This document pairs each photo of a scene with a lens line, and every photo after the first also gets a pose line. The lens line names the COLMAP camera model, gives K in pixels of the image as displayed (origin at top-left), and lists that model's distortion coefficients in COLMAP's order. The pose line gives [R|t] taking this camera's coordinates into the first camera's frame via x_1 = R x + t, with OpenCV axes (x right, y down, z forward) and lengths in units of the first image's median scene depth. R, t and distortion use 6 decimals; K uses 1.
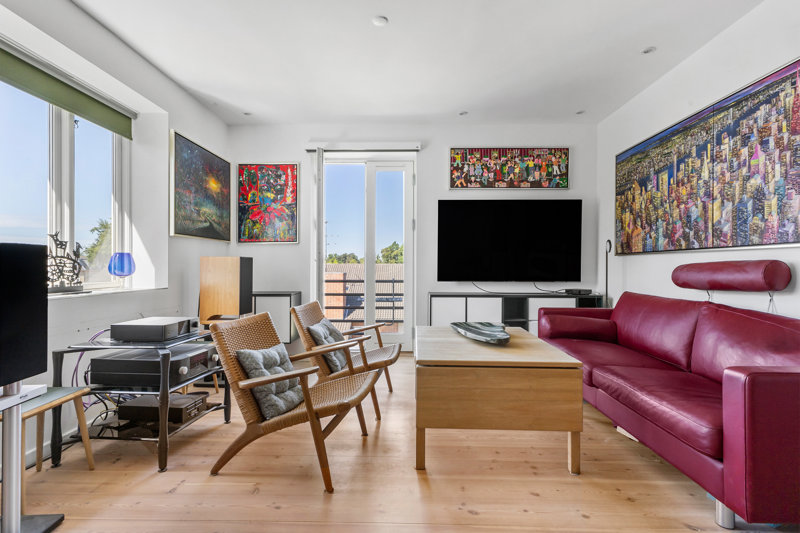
lens RADIAL K [[406.5, 0, 399.4], [0, 406.5, 263.8], [0, 0, 1]] dist [0.015531, -0.000119]
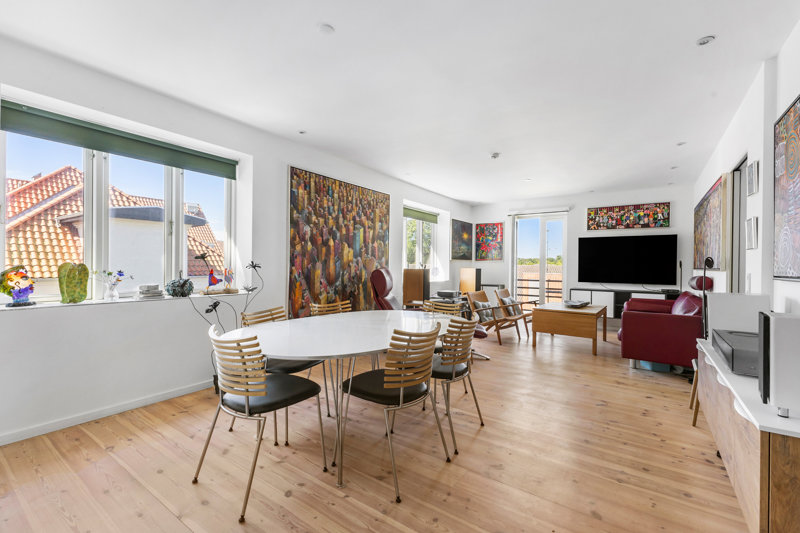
lens RADIAL K [[347.4, 0, 401.7], [0, 347.4, 267.1], [0, 0, 1]] dist [0.002840, 0.000071]
pose [[0.829926, 0.009882, -0.557786, 0.304084], [-0.004830, 0.999933, 0.010530, -0.035588], [0.557853, -0.006045, 0.829918, -0.740308]]
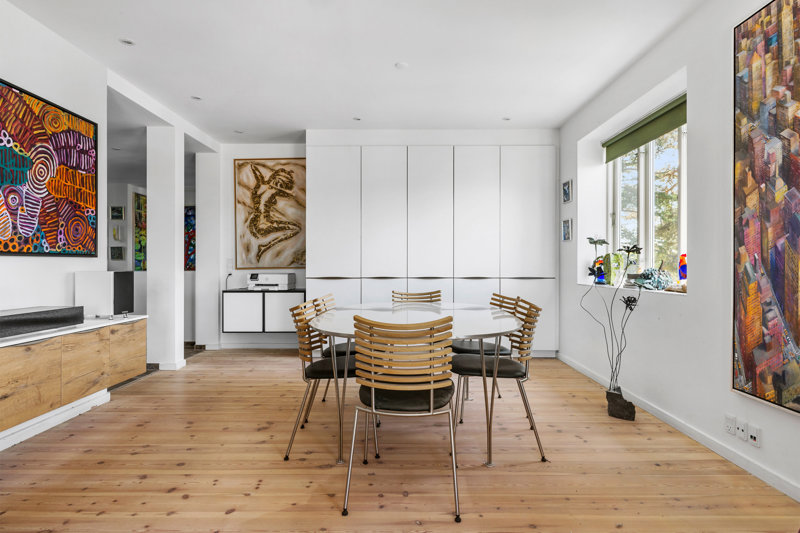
lens RADIAL K [[458.2, 0, 400.4], [0, 458.2, 264.7], [0, 0, 1]] dist [-0.005777, -0.001893]
pose [[-0.999908, -0.001465, -0.013475, -0.658296], [-0.001321, 0.999942, -0.010712, 0.069155], [0.013490, -0.010693, -0.999852, 2.426265]]
